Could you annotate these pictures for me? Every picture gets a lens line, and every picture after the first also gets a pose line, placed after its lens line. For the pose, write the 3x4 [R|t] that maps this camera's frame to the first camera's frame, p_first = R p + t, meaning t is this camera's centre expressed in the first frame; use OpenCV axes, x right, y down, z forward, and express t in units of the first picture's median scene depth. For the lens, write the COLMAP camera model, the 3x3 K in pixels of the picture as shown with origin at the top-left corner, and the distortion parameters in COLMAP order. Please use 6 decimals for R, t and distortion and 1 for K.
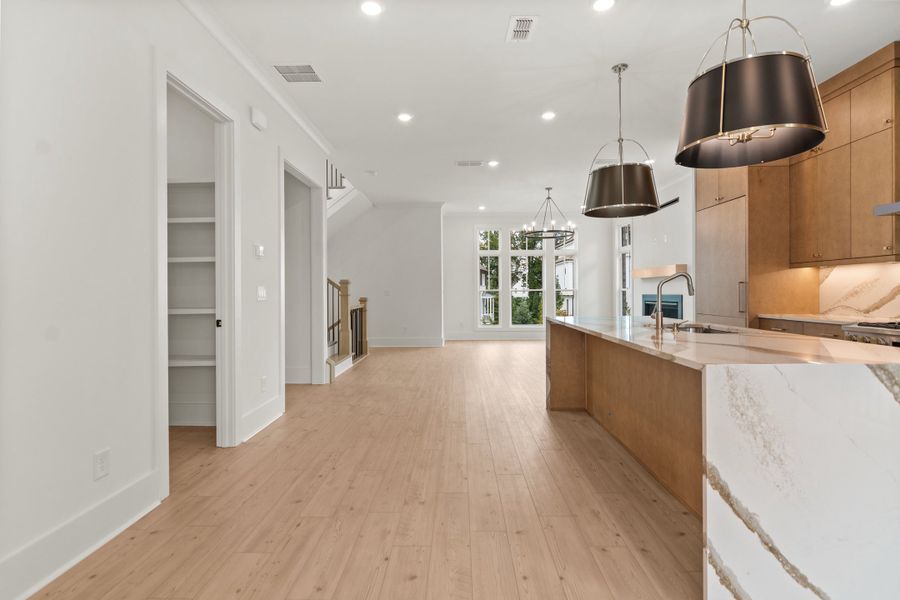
lens RADIAL K [[444.3, 0, 450.0], [0, 444.3, 300.0], [0, 0, 1]] dist [-0.002470, 0.000046]
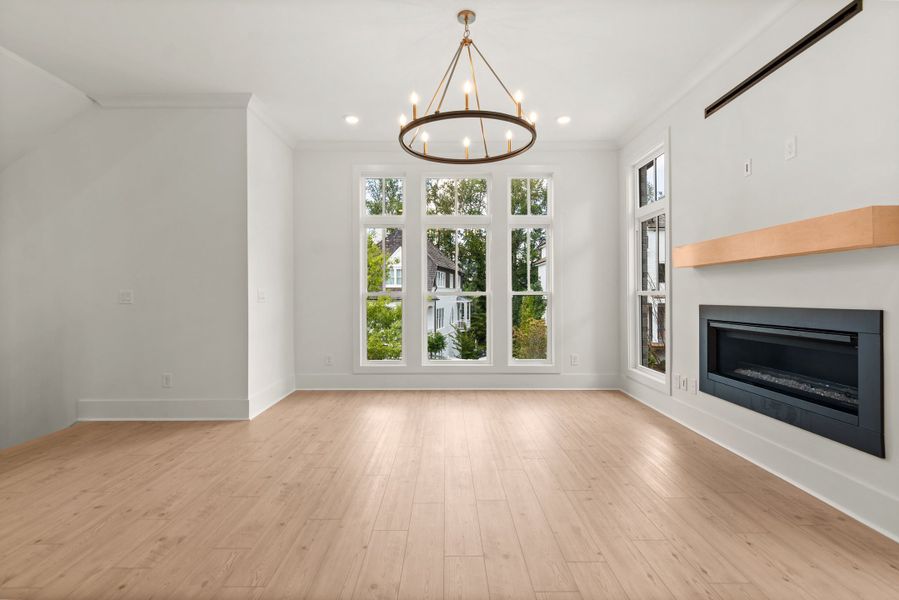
lens RADIAL K [[443.8, 0, 449.5], [0, 443.8, 300.0], [0, 0, 1]] dist [-0.002470, 0.000046]
pose [[0.999631, 0.004644, 0.026756, 0.158025], [-0.004456, 0.999965, -0.007116, -0.010931], [-0.026788, 0.006994, 0.999617, 0.503419]]
